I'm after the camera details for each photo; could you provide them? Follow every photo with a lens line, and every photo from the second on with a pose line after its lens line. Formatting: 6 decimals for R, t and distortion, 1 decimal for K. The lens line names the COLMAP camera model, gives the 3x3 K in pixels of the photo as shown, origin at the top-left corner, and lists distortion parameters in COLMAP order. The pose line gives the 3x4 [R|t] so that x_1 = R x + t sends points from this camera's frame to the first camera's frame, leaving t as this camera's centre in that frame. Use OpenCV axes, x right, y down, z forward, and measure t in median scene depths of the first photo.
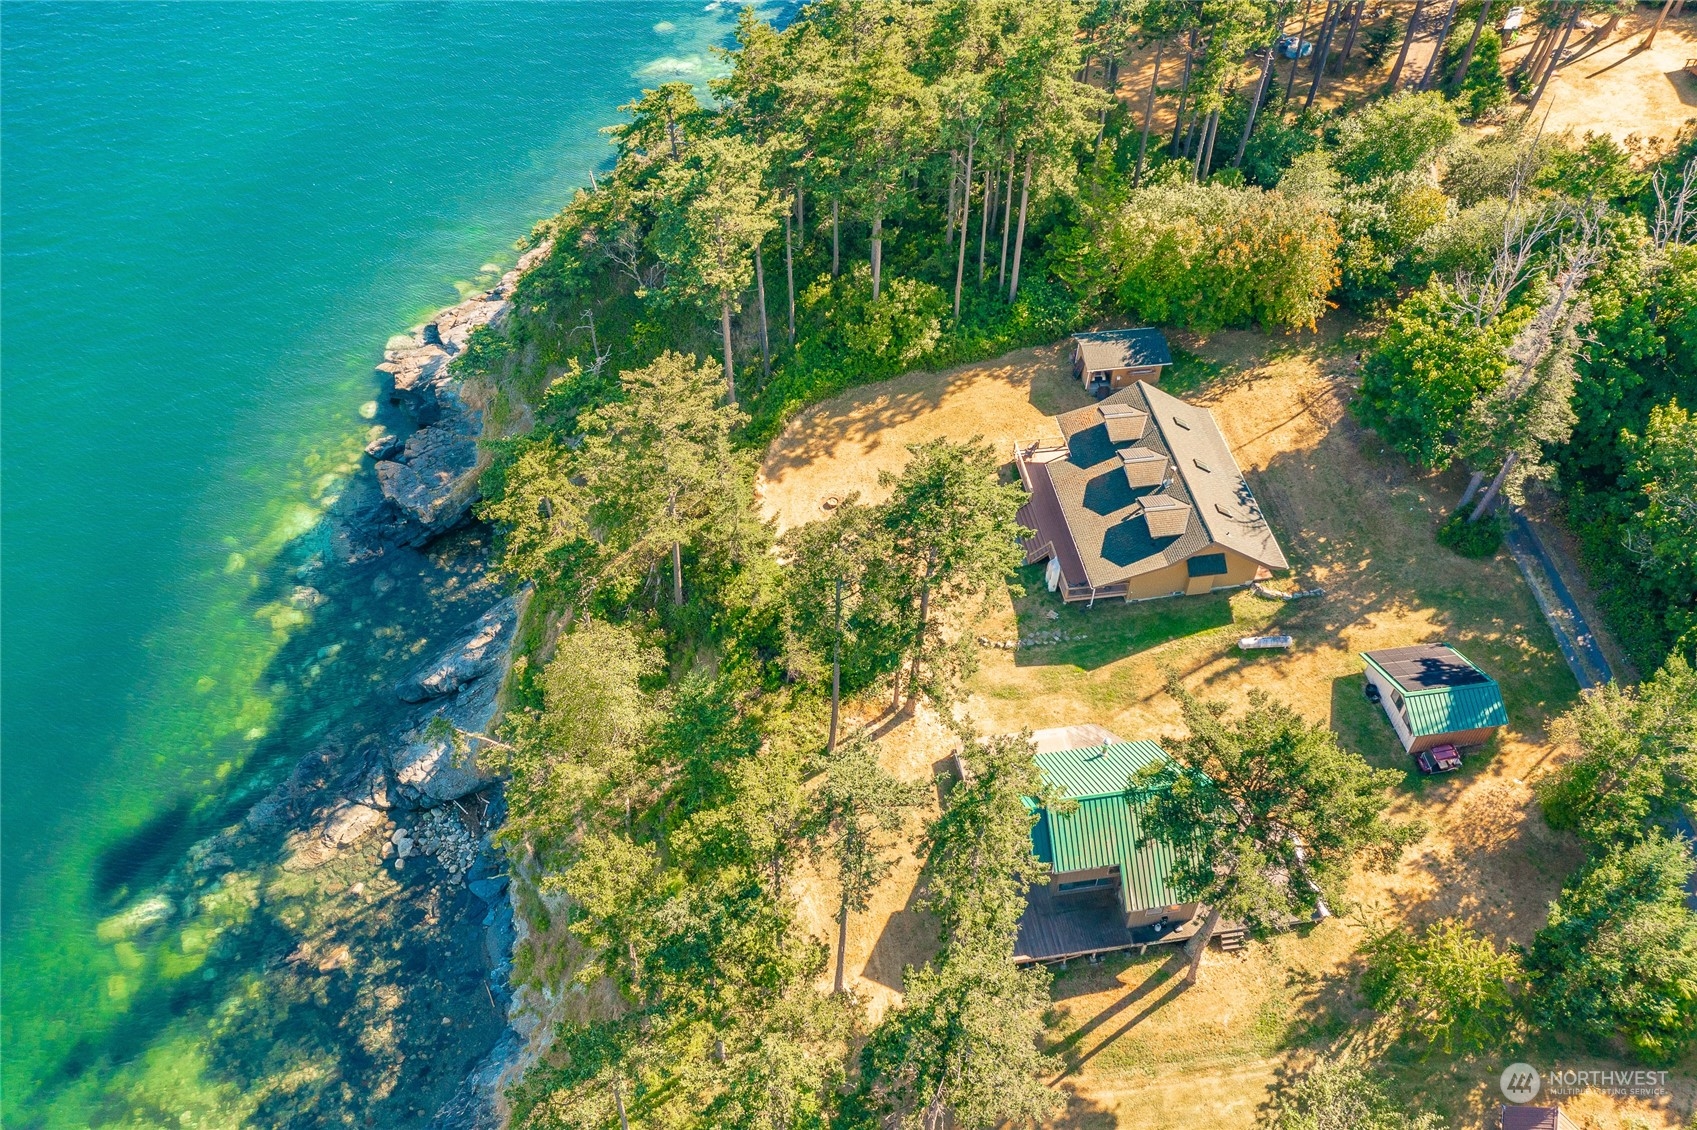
lens RADIAL K [[1352.9, 0, 868.1], [0, 1352.9, 574.1], [0, 0, 1]] dist [-0.015687, 0.076164]
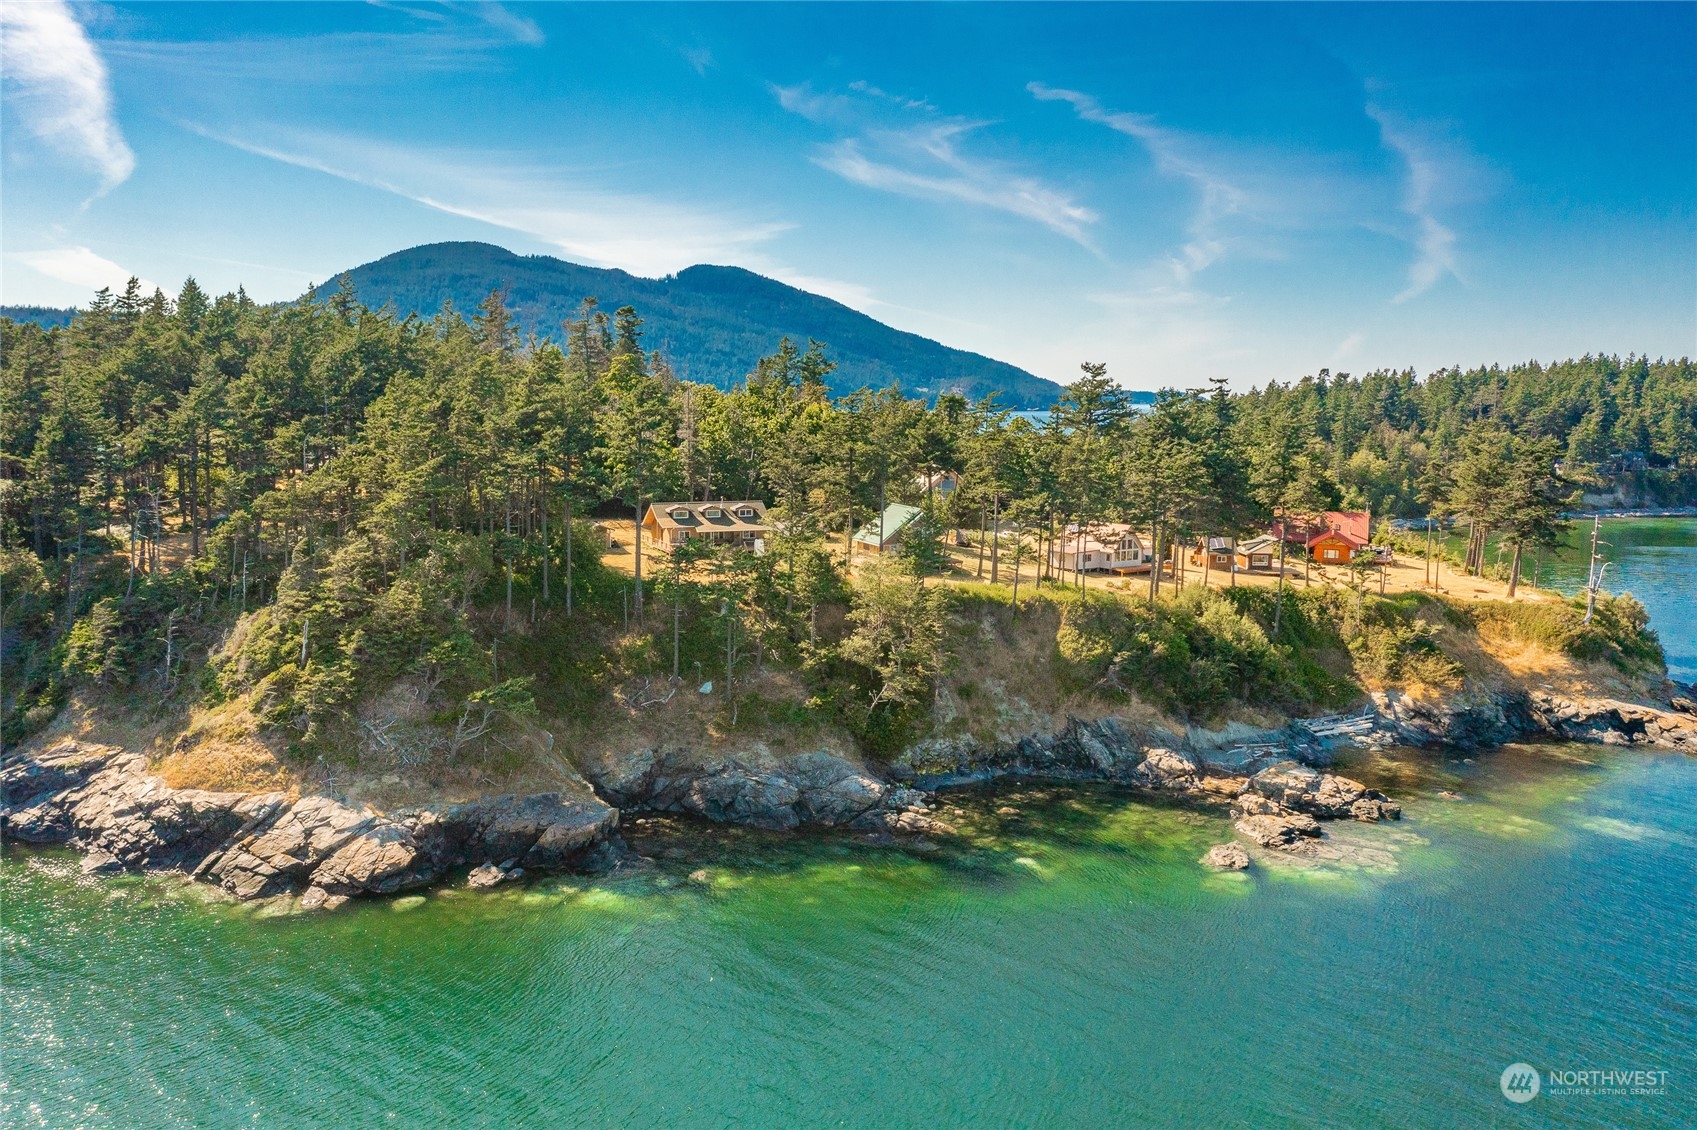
lens RADIAL K [[1364.9, 0, 896.3], [0, 1364.9, 512.2], [0, 0, 1]] dist [0.035985, -0.011119]
pose [[-0.275434, -0.101256, 0.955972, -1.796018], [0.702636, 0.657476, 0.272082, -0.434190], [-0.656078, 0.746641, -0.109945, 1.022795]]
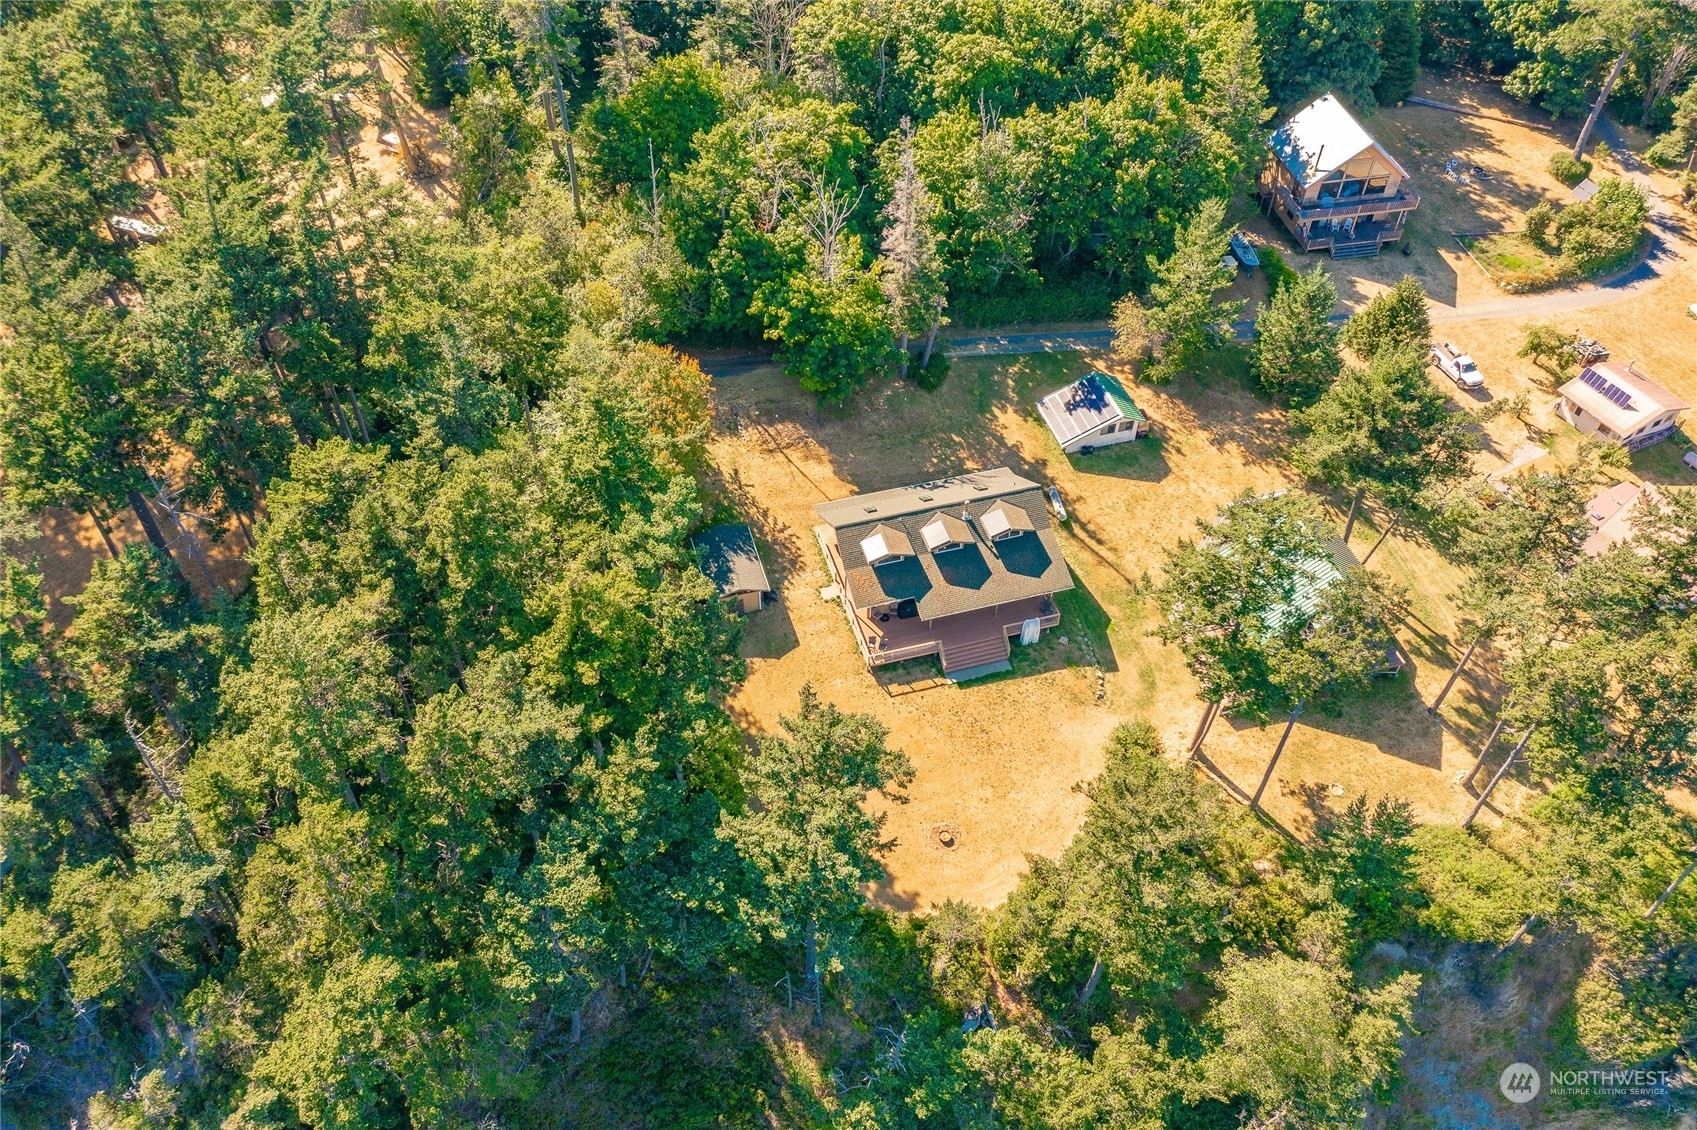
lens RADIAL K [[1352.9, 0, 868.1], [0, 1352.9, 574.1], [0, 0, 1]] dist [-0.015687, 0.076164]
pose [[-0.124527, -0.744887, 0.655467, -0.509650], [0.721424, 0.385568, 0.575226, -0.716415], [-0.681205, 0.544501, 0.489365, 0.524350]]
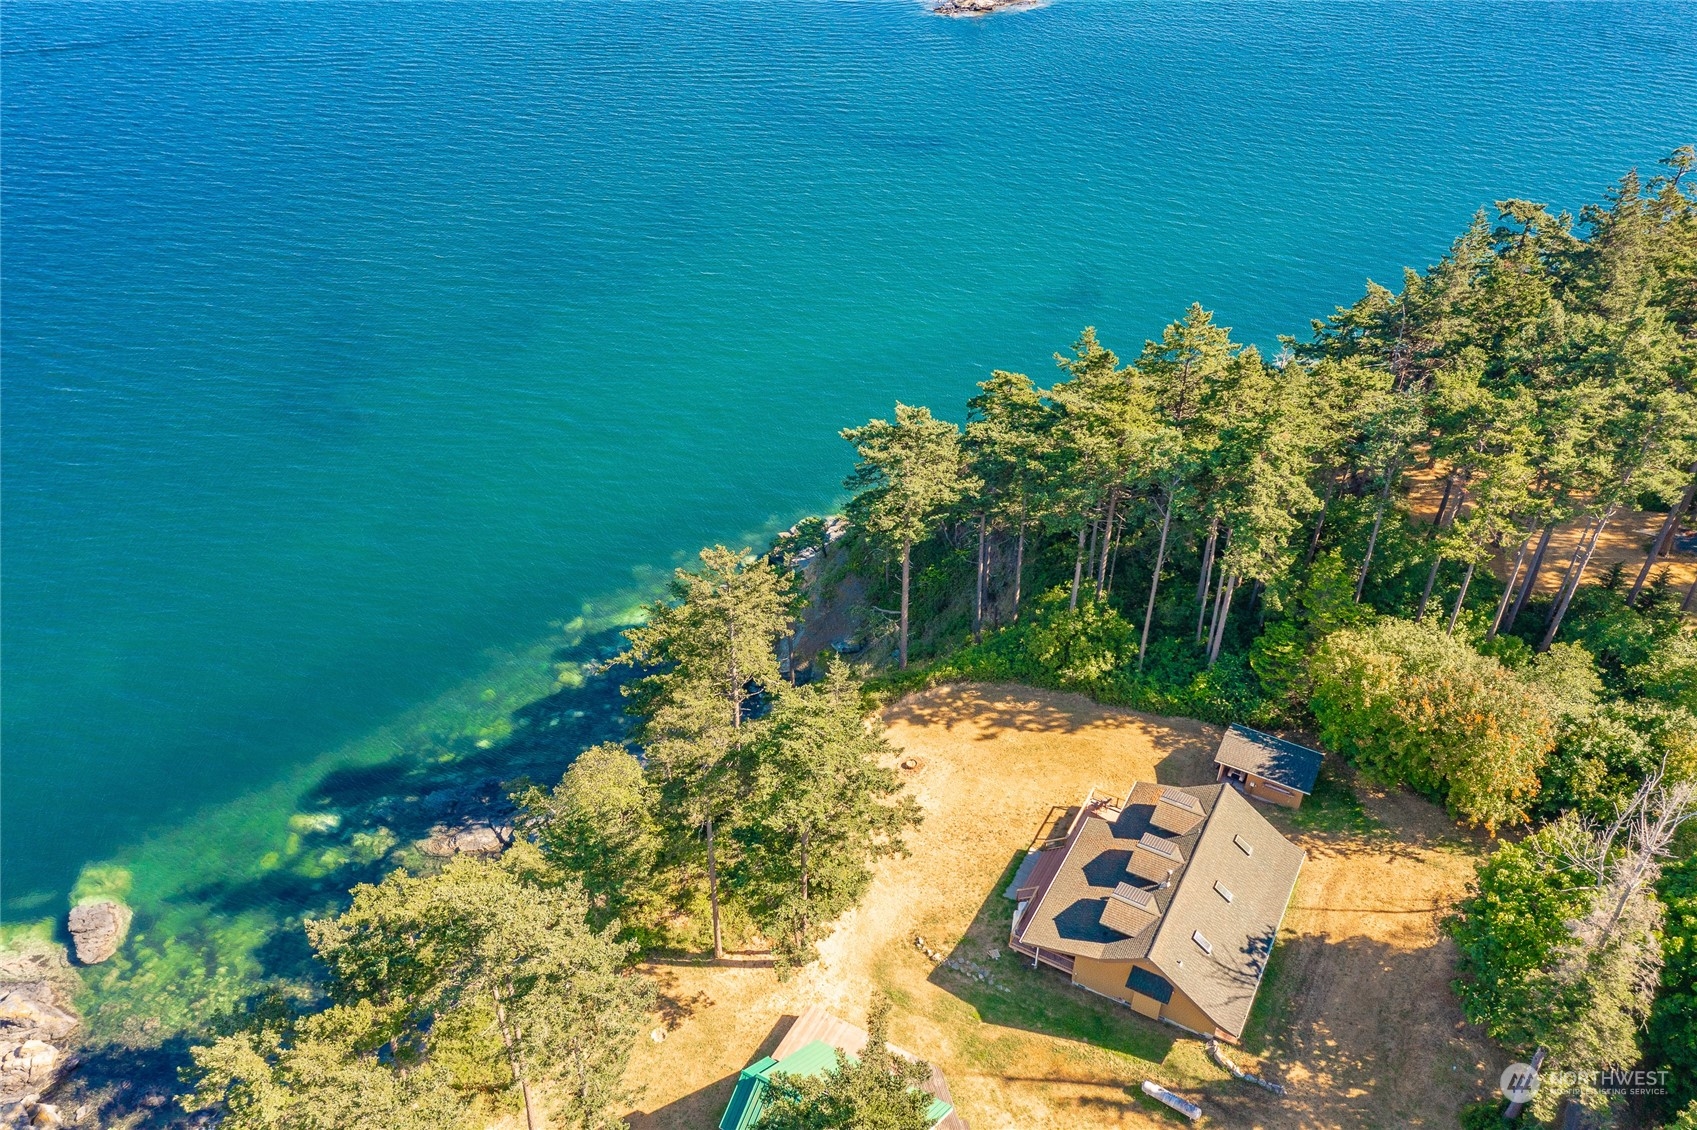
lens RADIAL K [[1352.9, 0, 868.1], [0, 1352.9, 574.1], [0, 0, 1]] dist [-0.015687, 0.076164]
pose [[0.785530, 0.354596, -0.507152, 0.440847], [-0.455203, 0.886285, -0.085383, -0.082603], [0.419205, 0.297928, 0.857617, 0.064521]]
